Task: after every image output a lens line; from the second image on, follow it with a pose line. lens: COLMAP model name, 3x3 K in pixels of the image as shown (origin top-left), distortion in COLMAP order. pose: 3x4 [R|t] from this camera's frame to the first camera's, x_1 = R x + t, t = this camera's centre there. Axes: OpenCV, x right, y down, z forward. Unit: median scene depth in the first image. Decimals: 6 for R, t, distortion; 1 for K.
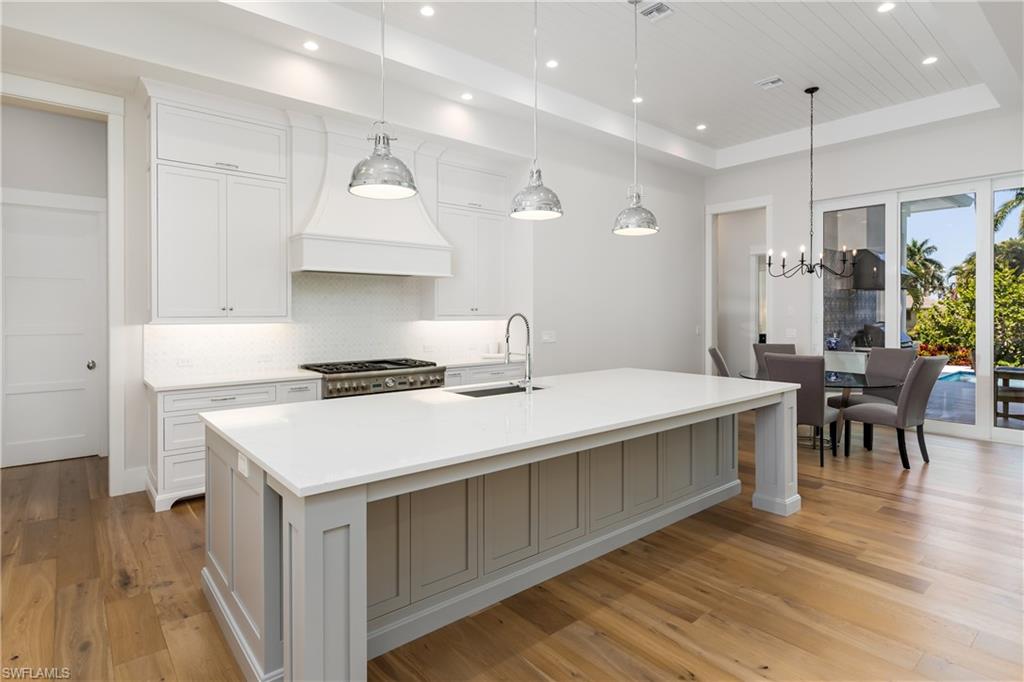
lens RADIAL K [[529.4, 0, 498.1], [0, 529.4, 312.3], [0, 0, 1]] dist [0.011241, 0.000831]
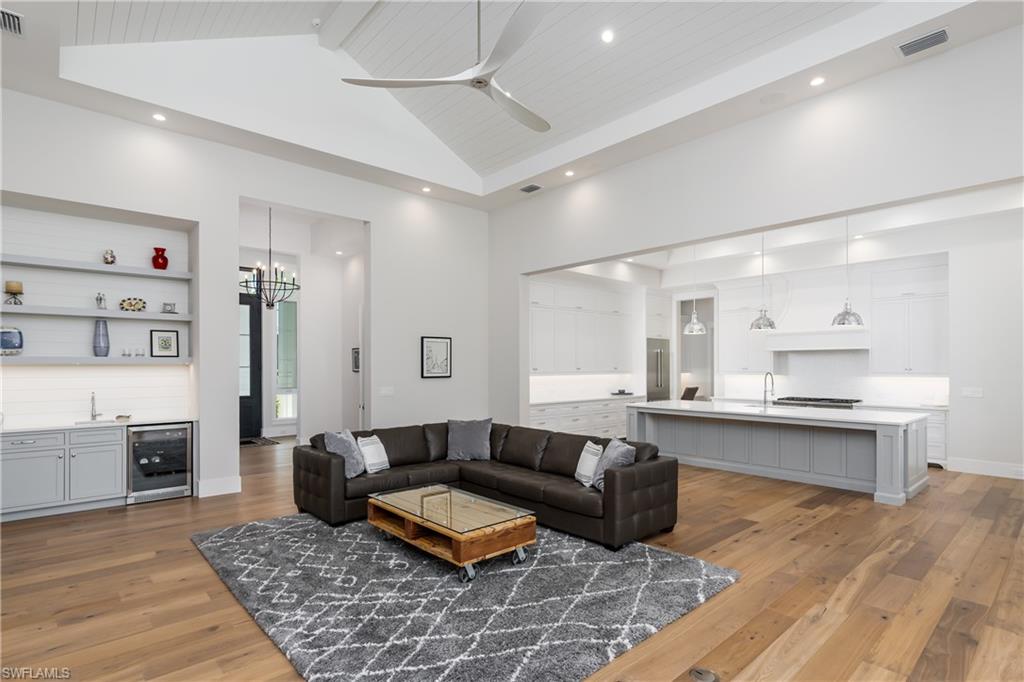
lens RADIAL K [[510.5, 0, 515.2], [0, 510.5, 368.2], [0, 0, 1]] dist [-0.000392, 0.000116]
pose [[0.044720, 0.007012, -0.998975, 2.338618], [0.000945, 0.999975, 0.007062, -0.036369], [0.998999, -0.001259, 0.044712, -0.174484]]
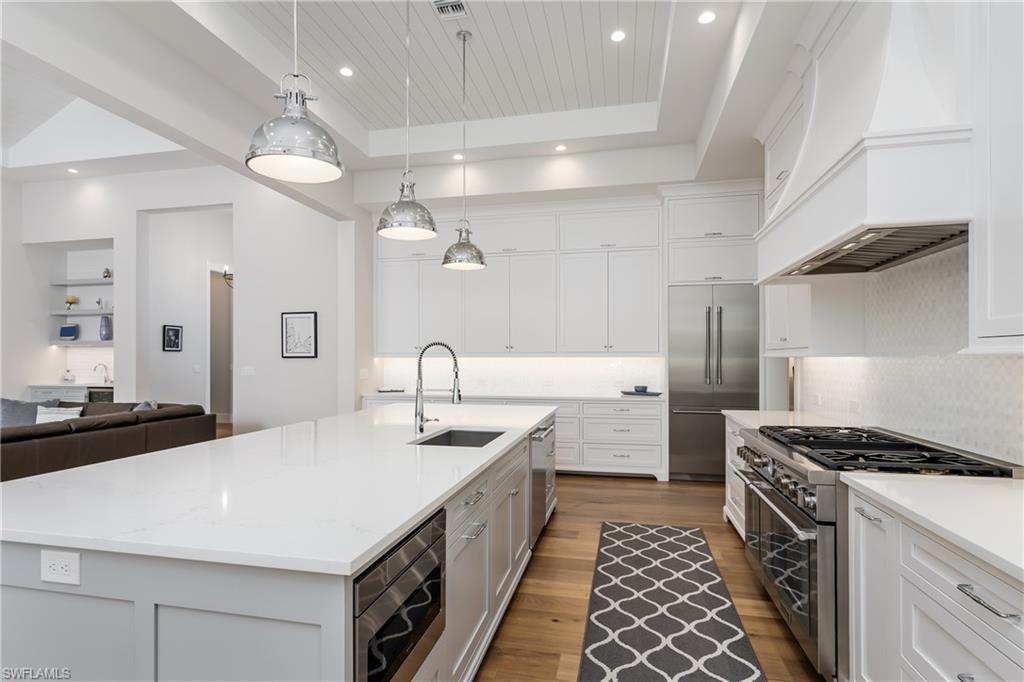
lens RADIAL K [[529.2, 0, 511.0], [0, 529.2, 362.6], [0, 0, 1]] dist [0.000614, 0.000246]
pose [[-0.791668, 0.008269, -0.610895, 0.507248], [0.002857, 0.999948, 0.009833, 0.027206], [0.610945, 0.006039, -0.791650, 1.937624]]
